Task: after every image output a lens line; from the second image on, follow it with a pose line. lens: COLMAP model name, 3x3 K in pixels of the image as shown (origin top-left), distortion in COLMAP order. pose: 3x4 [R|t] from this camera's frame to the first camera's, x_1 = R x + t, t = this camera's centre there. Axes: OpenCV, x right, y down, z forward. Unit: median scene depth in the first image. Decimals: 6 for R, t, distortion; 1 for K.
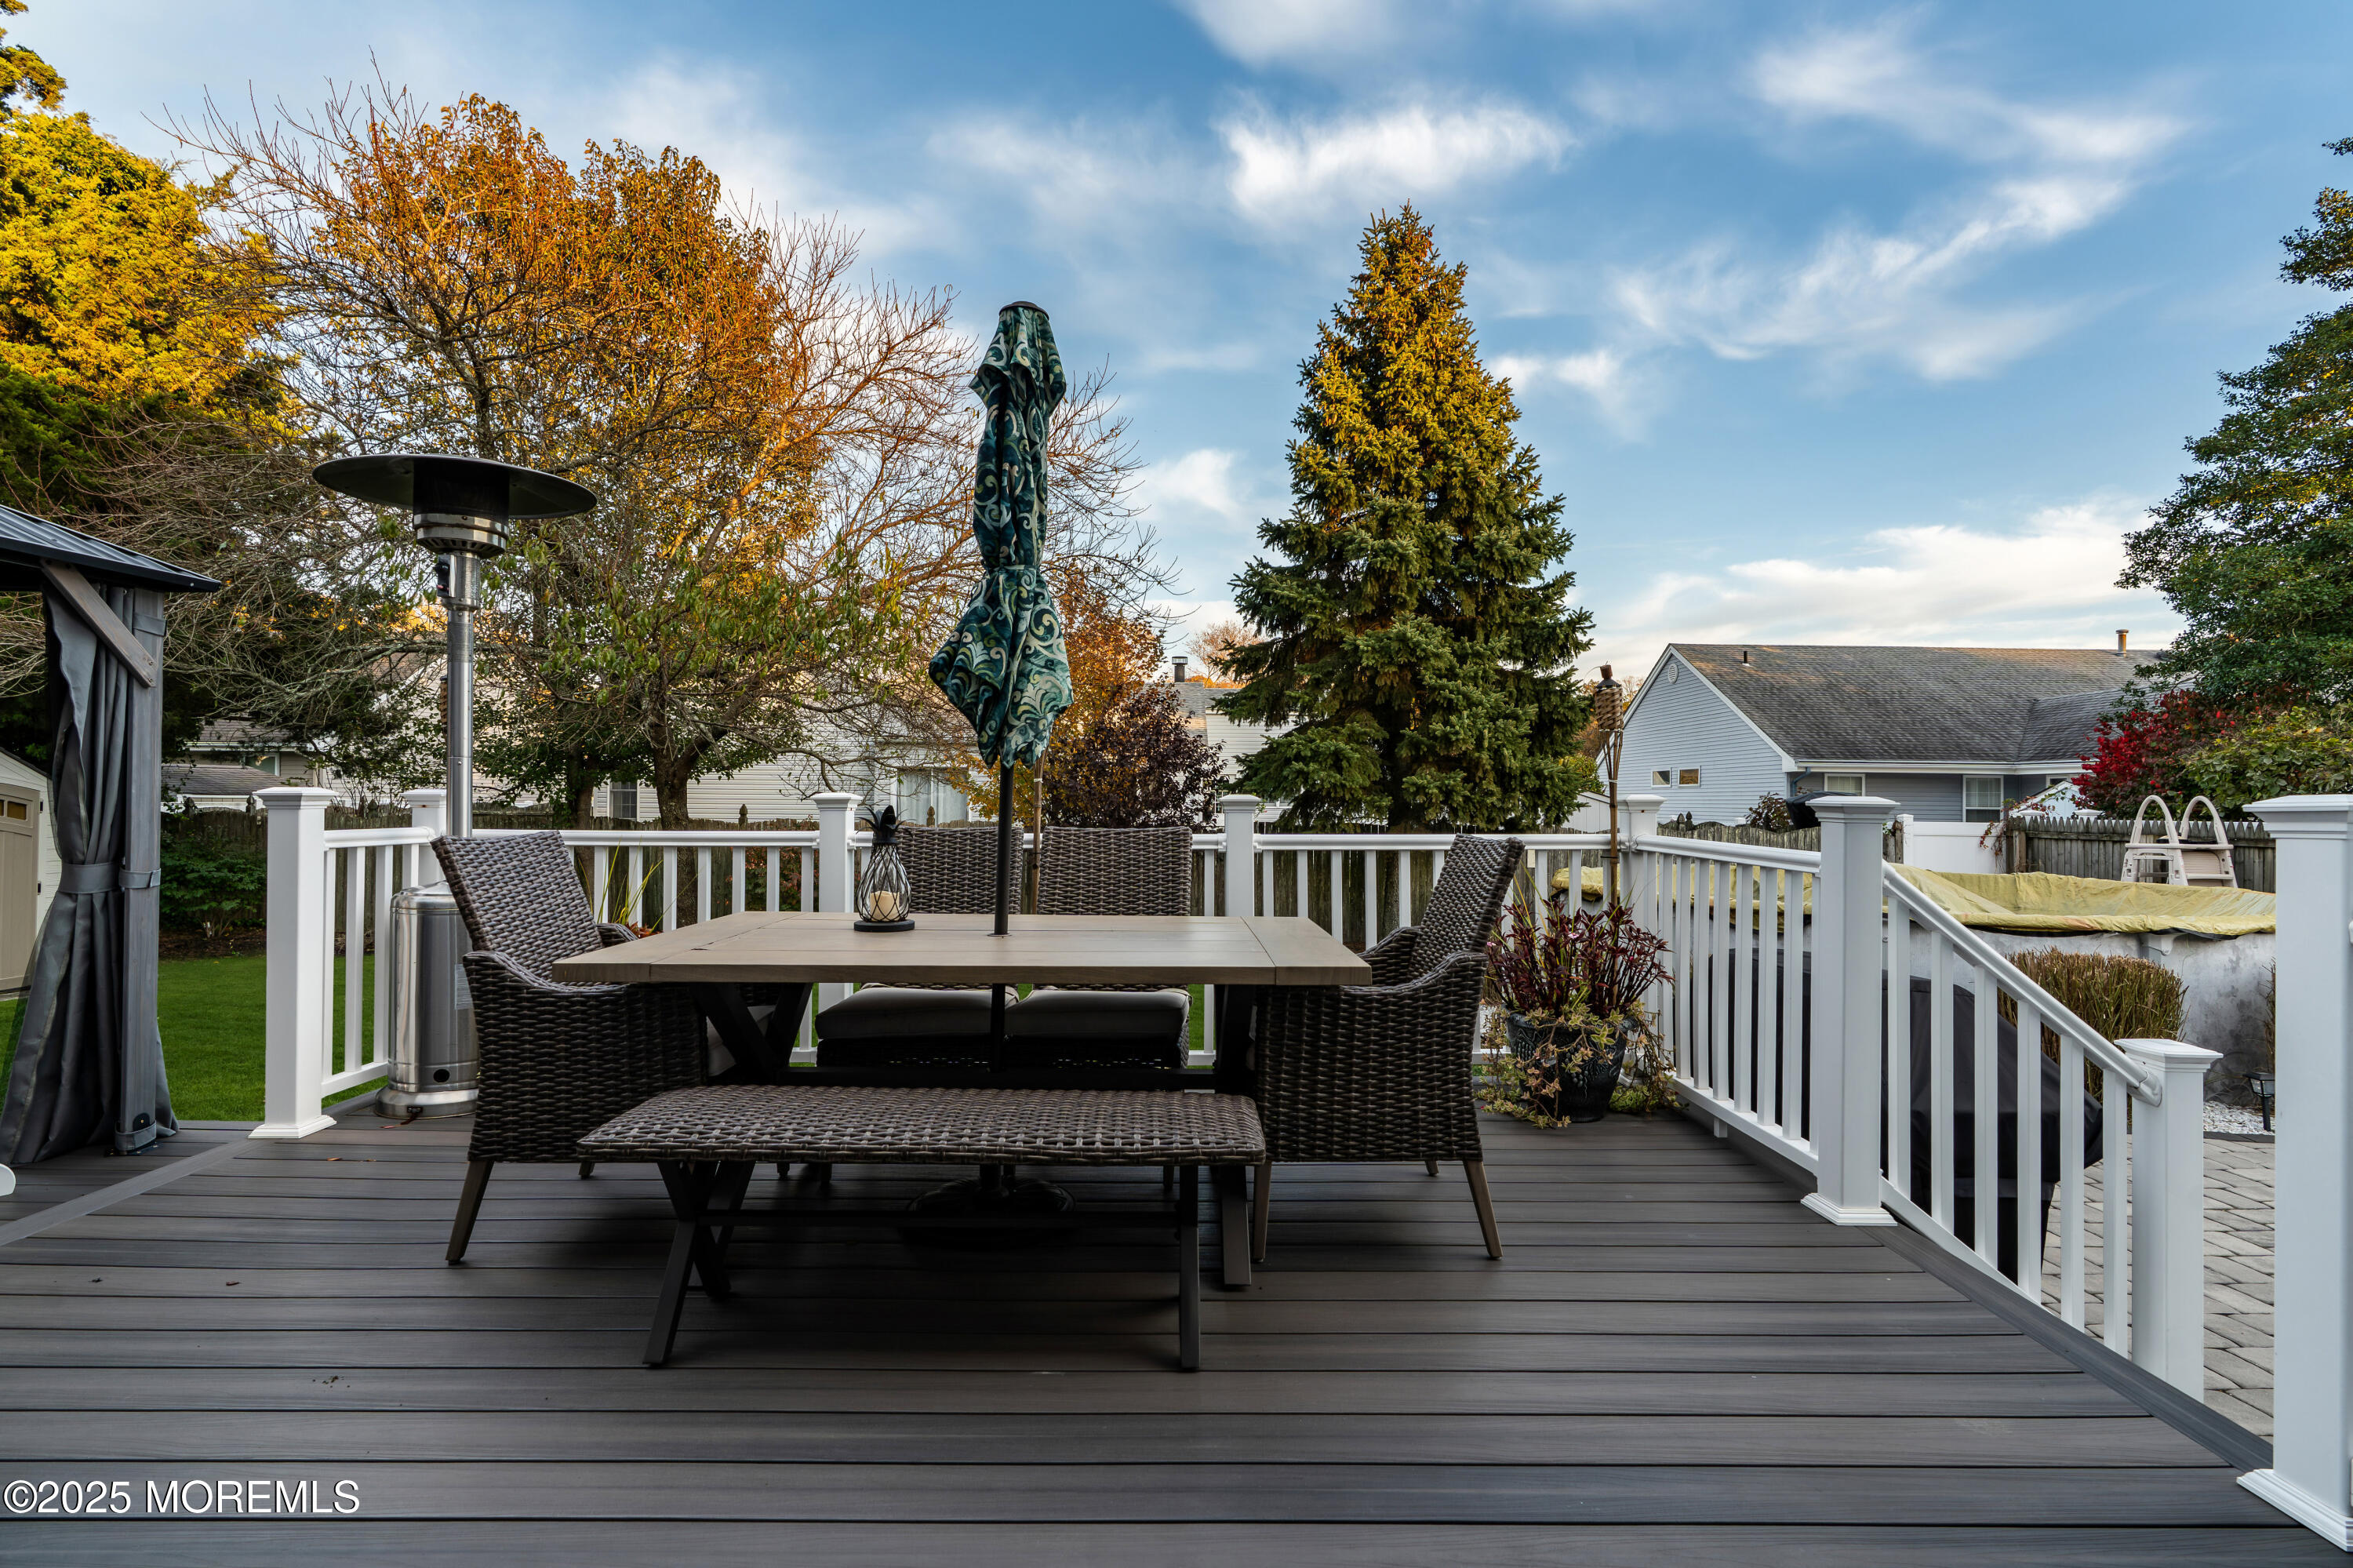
lens RADIAL K [[1076.5, 0, 1184.4], [0, 1076.5, 791.7], [0, 0, 1]] dist [-0.002404, 0.001299]
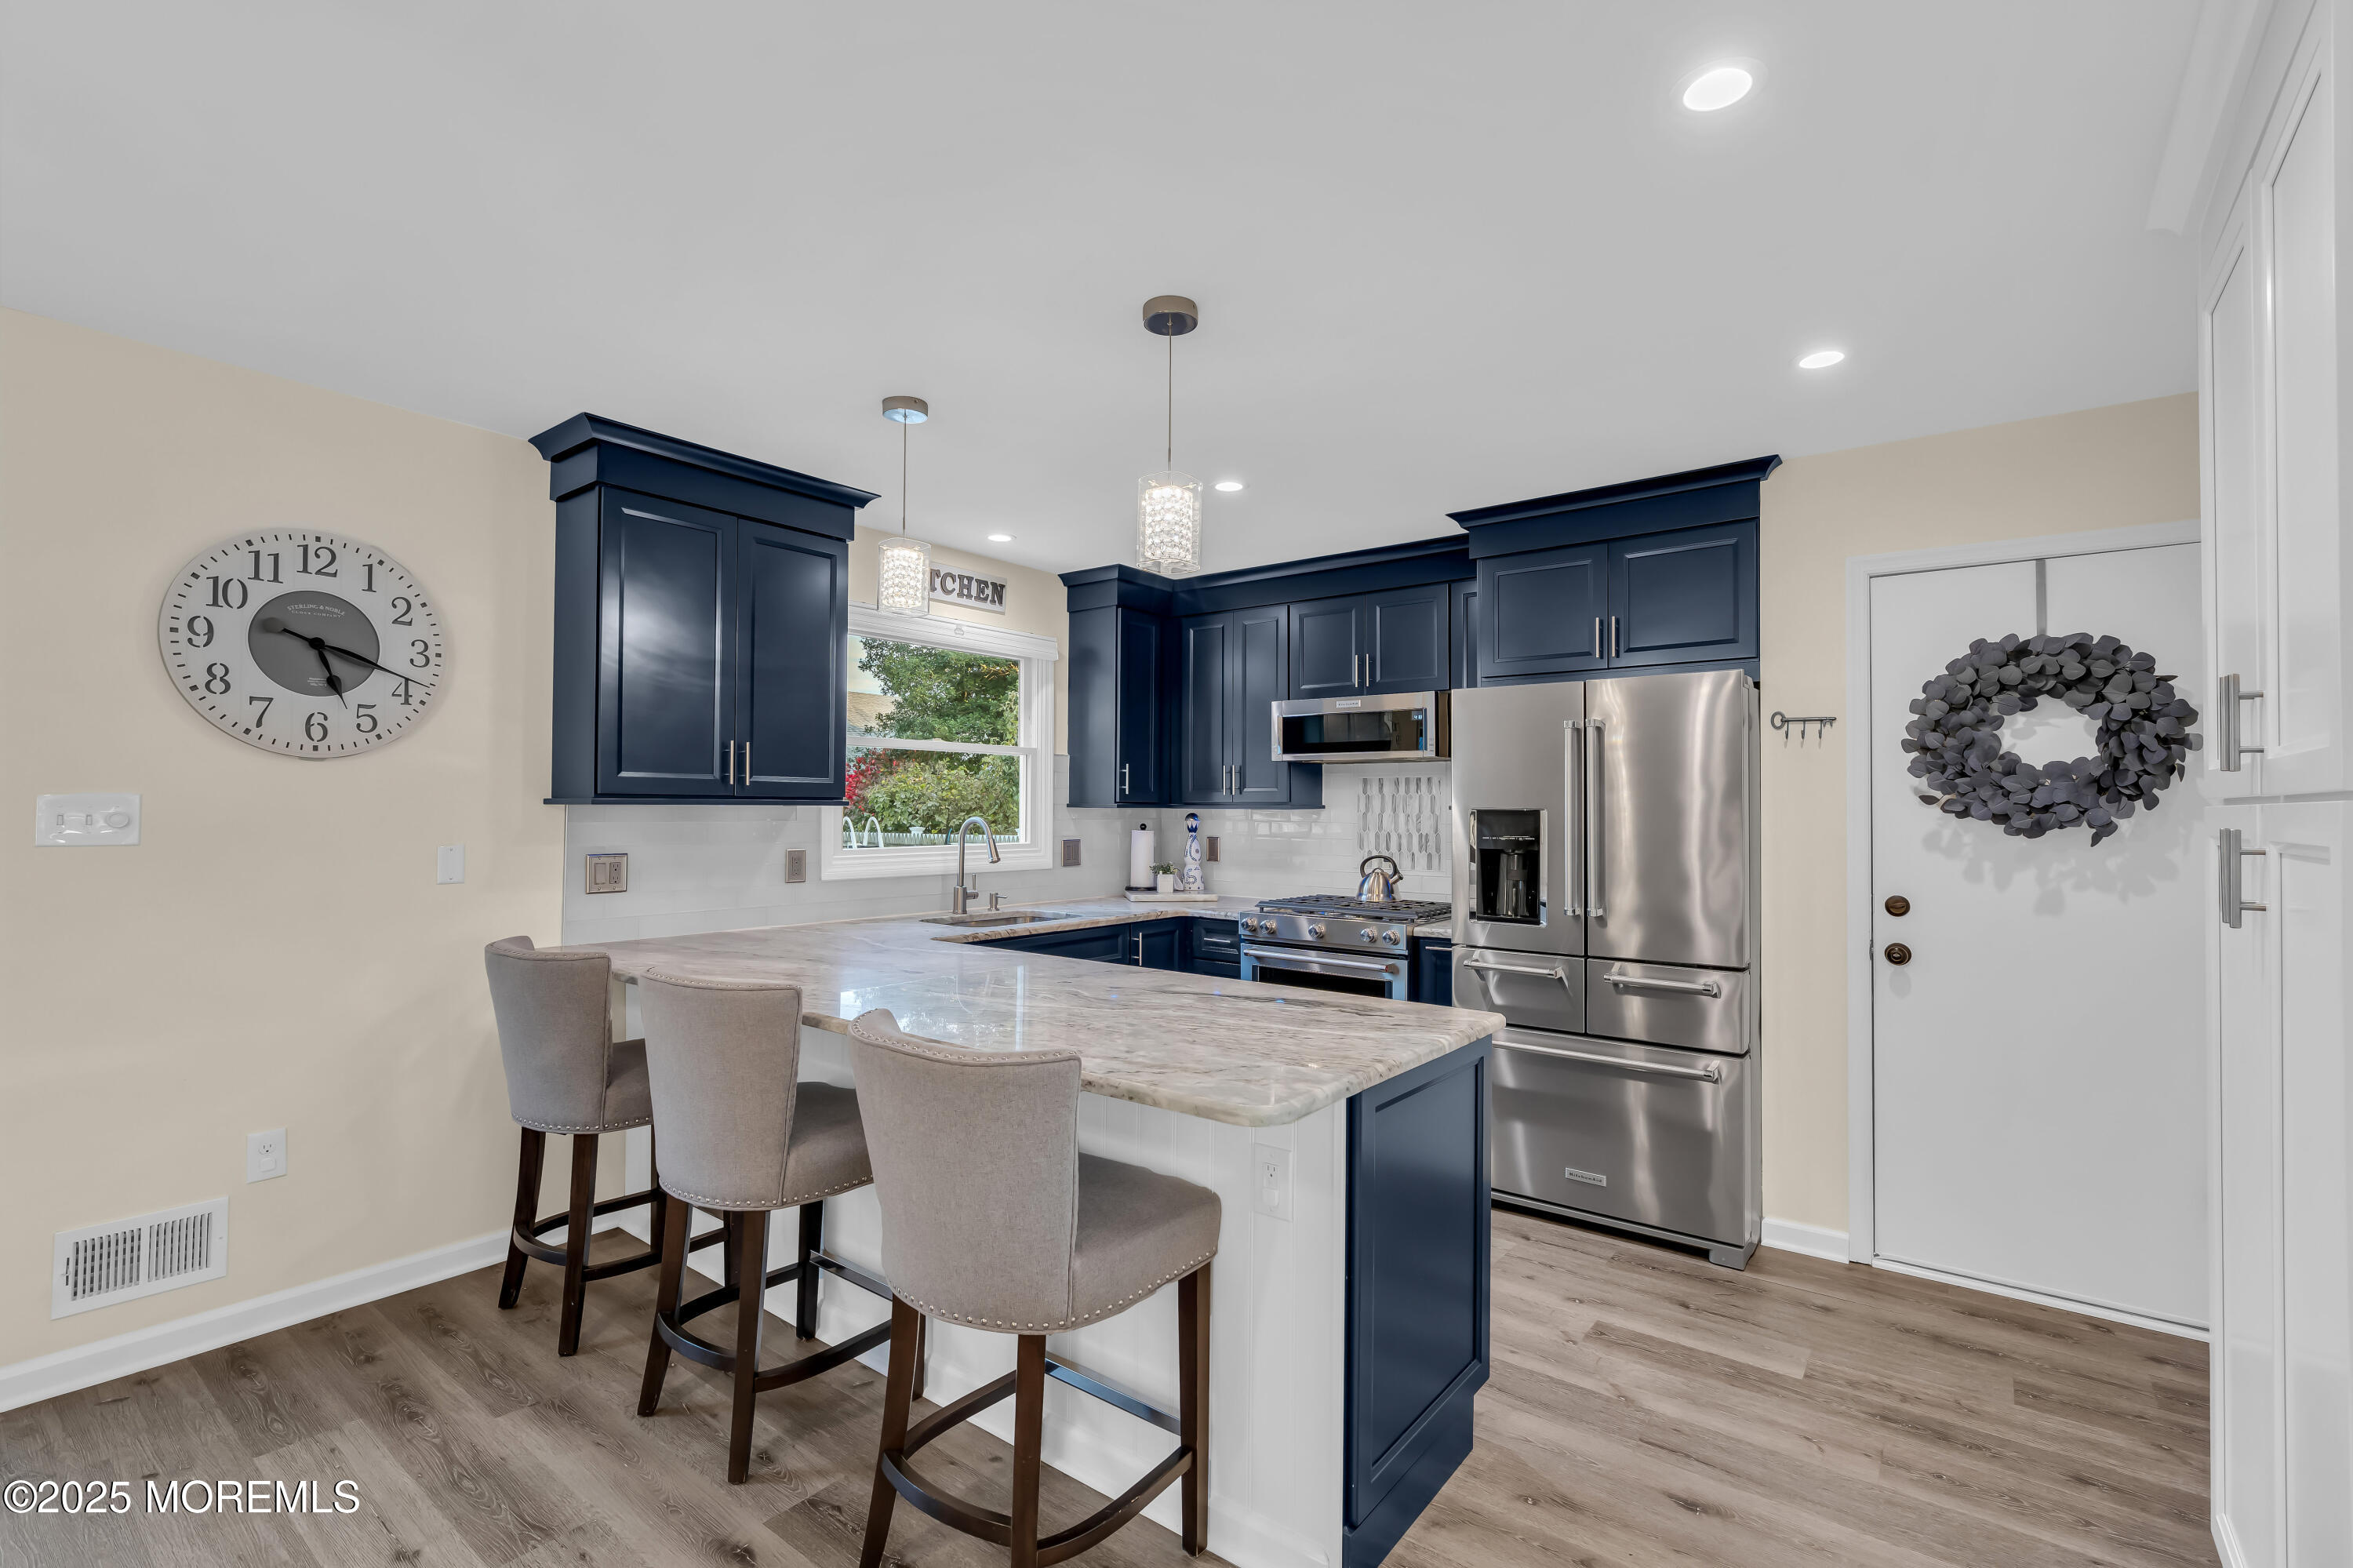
lens RADIAL K [[1058.2, 0, 1181.0], [0, 1058.2, 788.3], [0, 0, 1]] dist [-0.008609, 0.002893]
pose [[0.619421, 0.009068, 0.785007, 0.075986], [-0.007800, 0.999955, -0.005396, -0.096008], [-0.785021, -0.002781, 0.619463, -0.846921]]
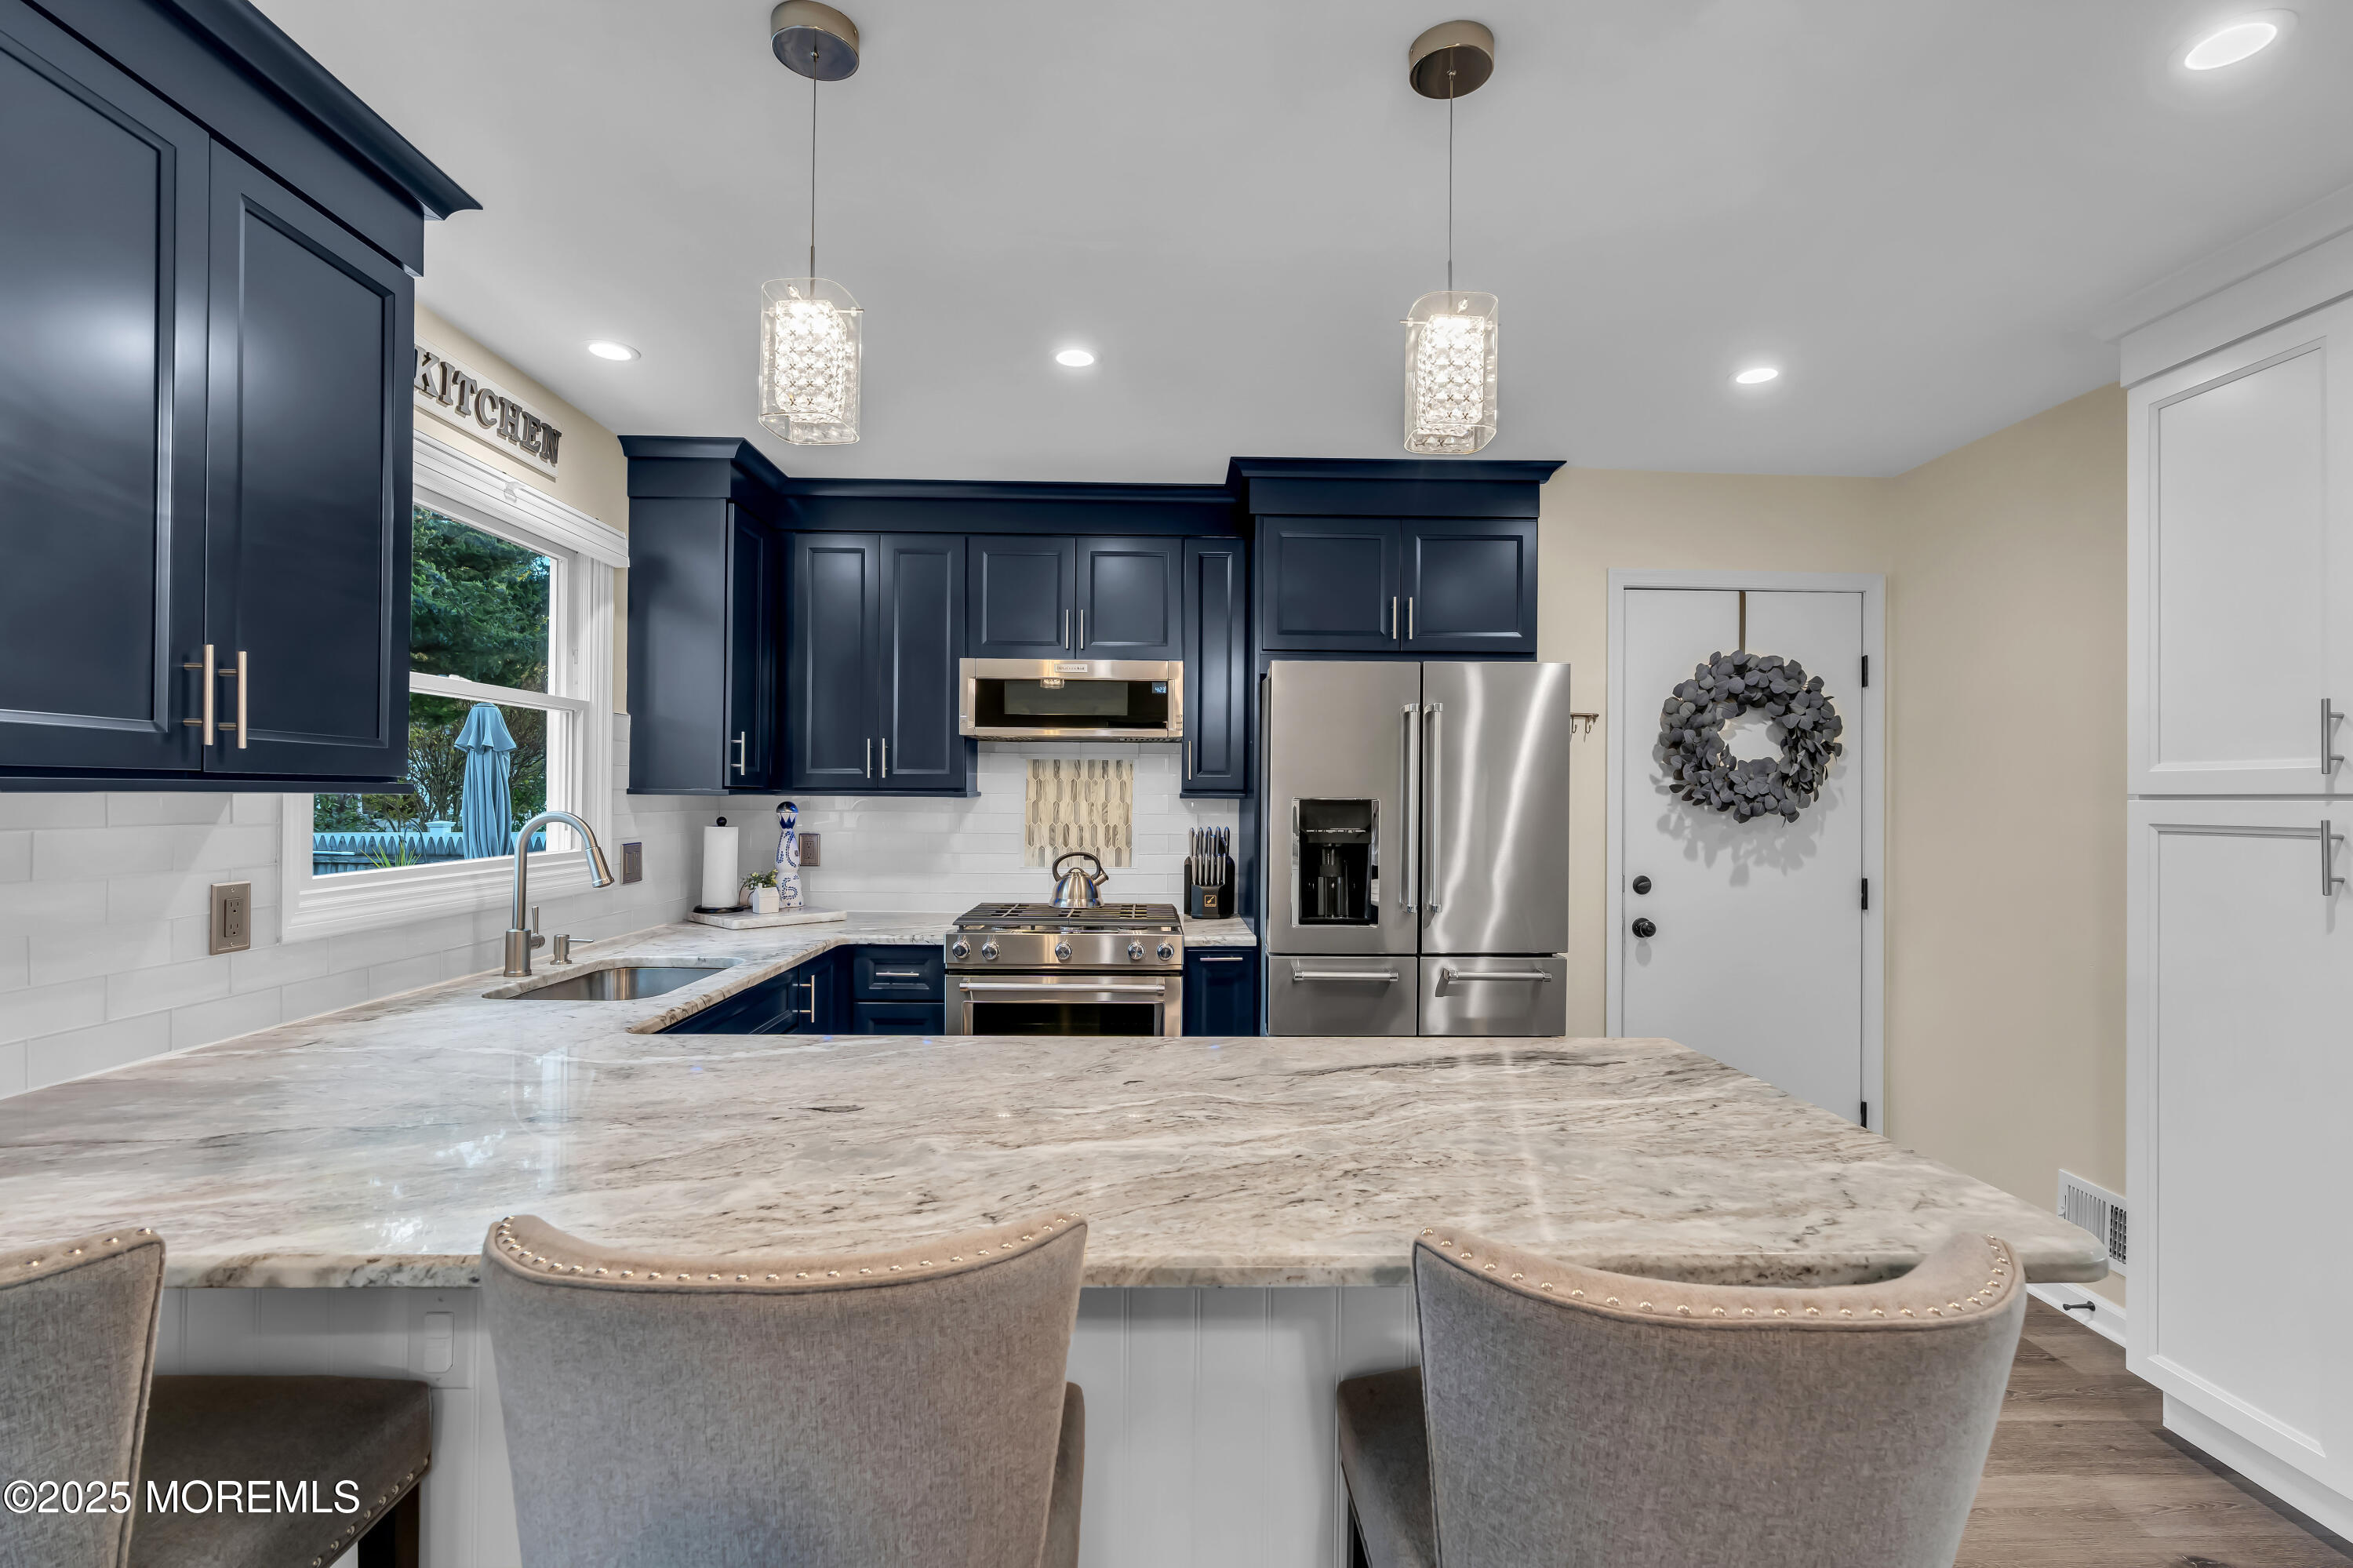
lens RADIAL K [[1058.2, 0, 1178.8], [0, 1058.2, 786.6], [0, 0, 1]] dist [-0.008609, 0.002893]
pose [[-0.019783, -0.001439, 0.999803, 0.145867], [-0.017760, 0.999842, 0.001087, -0.093393], [-0.999647, -0.017735, -0.019806, -0.368699]]
